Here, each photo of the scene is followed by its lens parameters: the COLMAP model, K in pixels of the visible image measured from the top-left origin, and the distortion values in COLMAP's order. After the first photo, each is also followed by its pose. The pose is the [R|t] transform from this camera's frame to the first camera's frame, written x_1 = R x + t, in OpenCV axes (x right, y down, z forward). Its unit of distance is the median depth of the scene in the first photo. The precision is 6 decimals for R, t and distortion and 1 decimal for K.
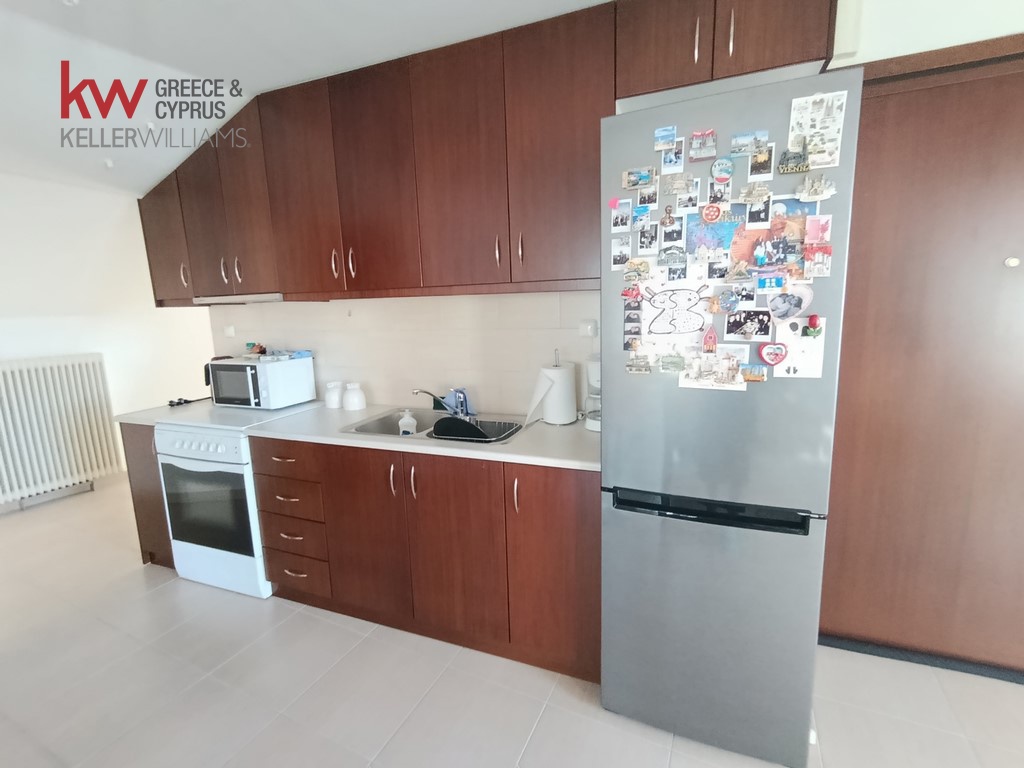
lens RADIAL K [[464.3, 0, 515.4], [0, 464.3, 382.6], [0, 0, 1]] dist [0.002167, 0.000603]
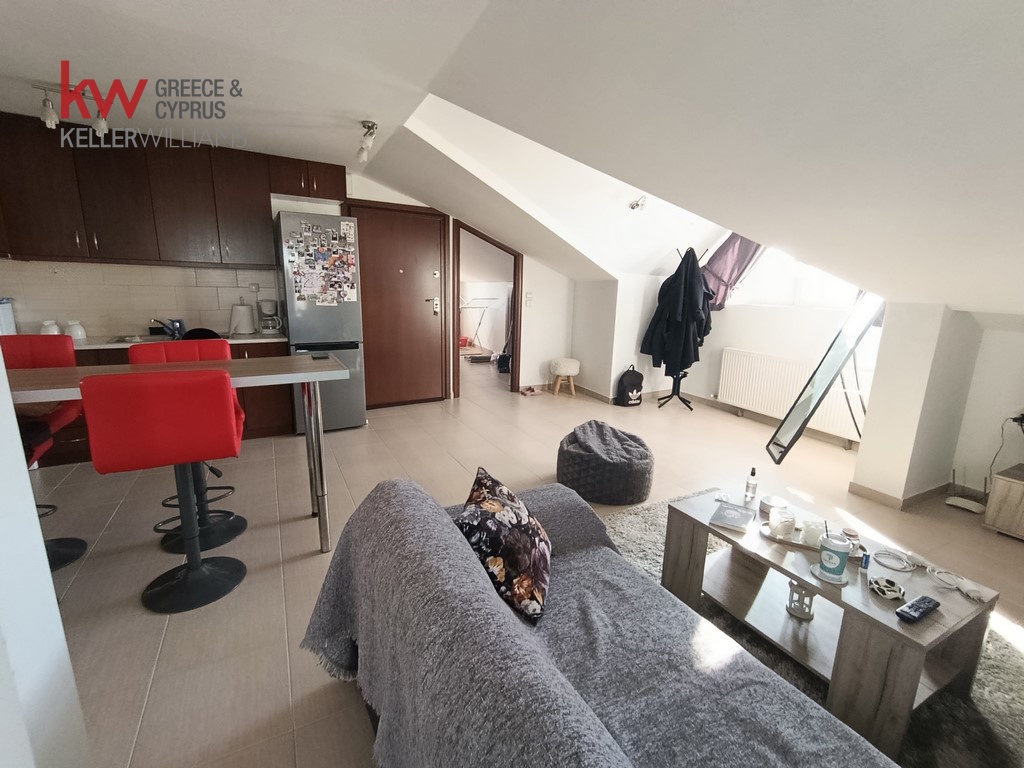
lens RADIAL K [[464.3, 0, 515.4], [0, 464.3, 382.6], [0, 0, 1]] dist [0.002167, 0.000603]
pose [[0.593306, -0.124008, 0.795368, -1.421760], [0.088084, 0.992131, 0.088979, 0.373530], [-0.800143, 0.017267, 0.599561, -1.948605]]
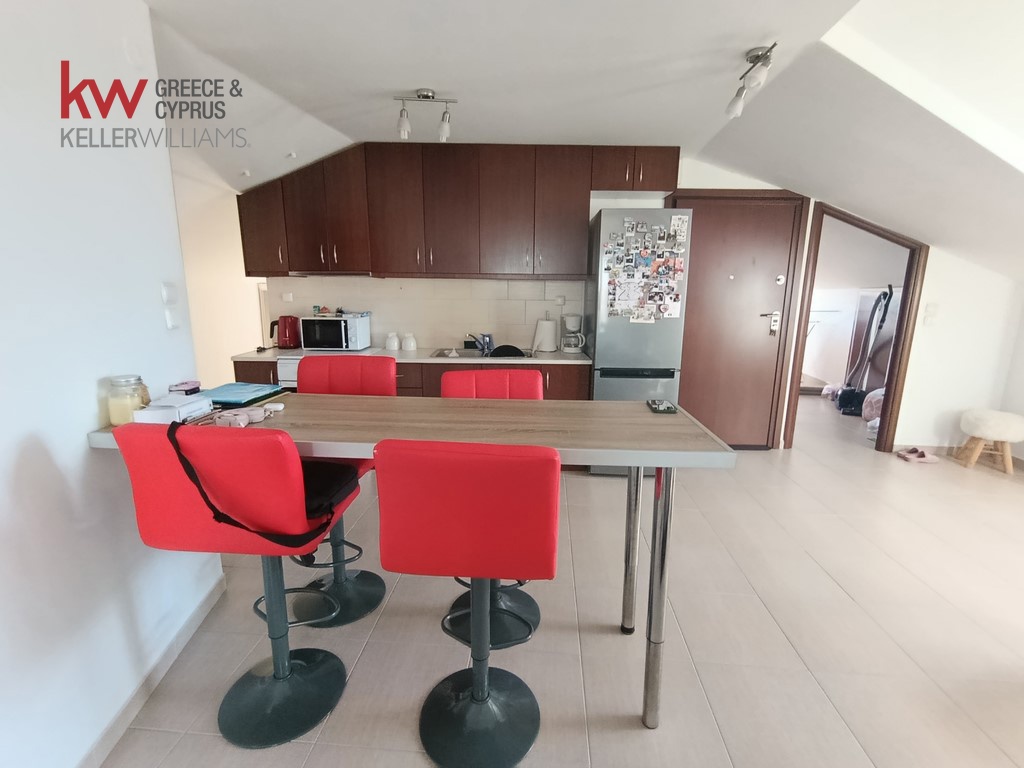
lens RADIAL K [[463.3, 0, 512.0], [0, 463.3, 384.0], [0, 0, 1]] dist [0.002101, 0.000137]
pose [[0.932294, -0.037905, 0.359710, -1.176885], [0.023785, 0.998766, 0.043599, 0.224052], [-0.360919, -0.032091, 0.932045, -1.122426]]
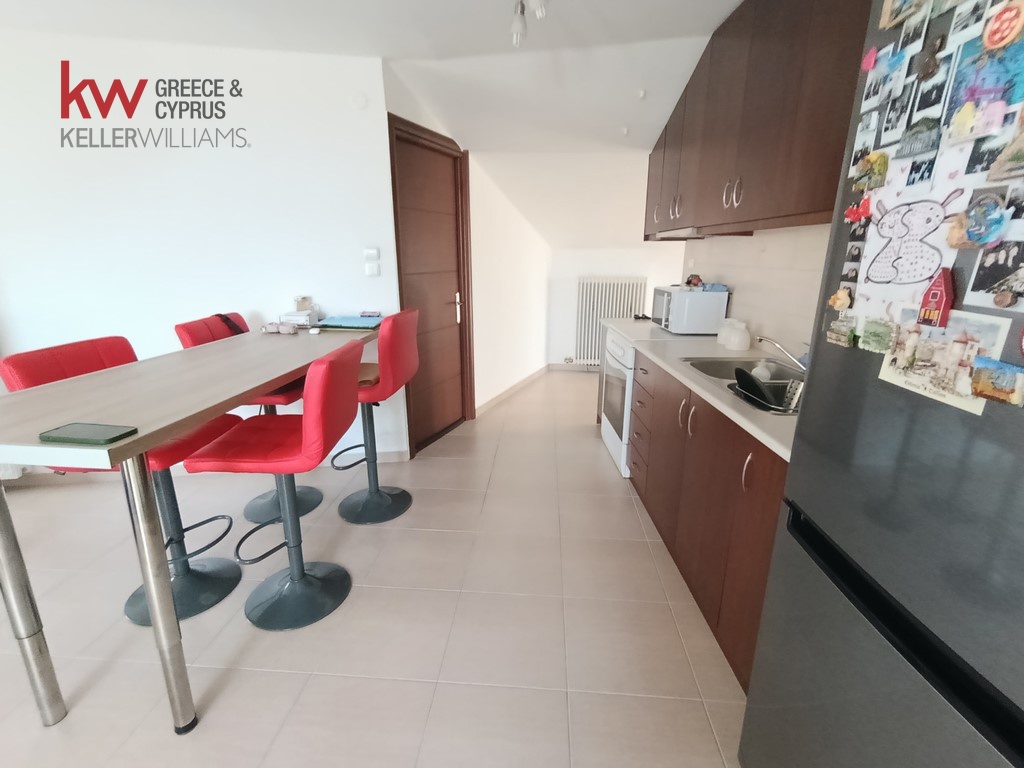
lens RADIAL K [[464.3, 0, 515.4], [0, 464.3, 382.6], [0, 0, 1]] dist [0.002167, 0.000603]
pose [[0.362891, 0.277637, -0.889510, 0.735168], [-0.167683, 0.958456, 0.230747, -0.044900], [0.916620, 0.065419, 0.394370, 0.373726]]
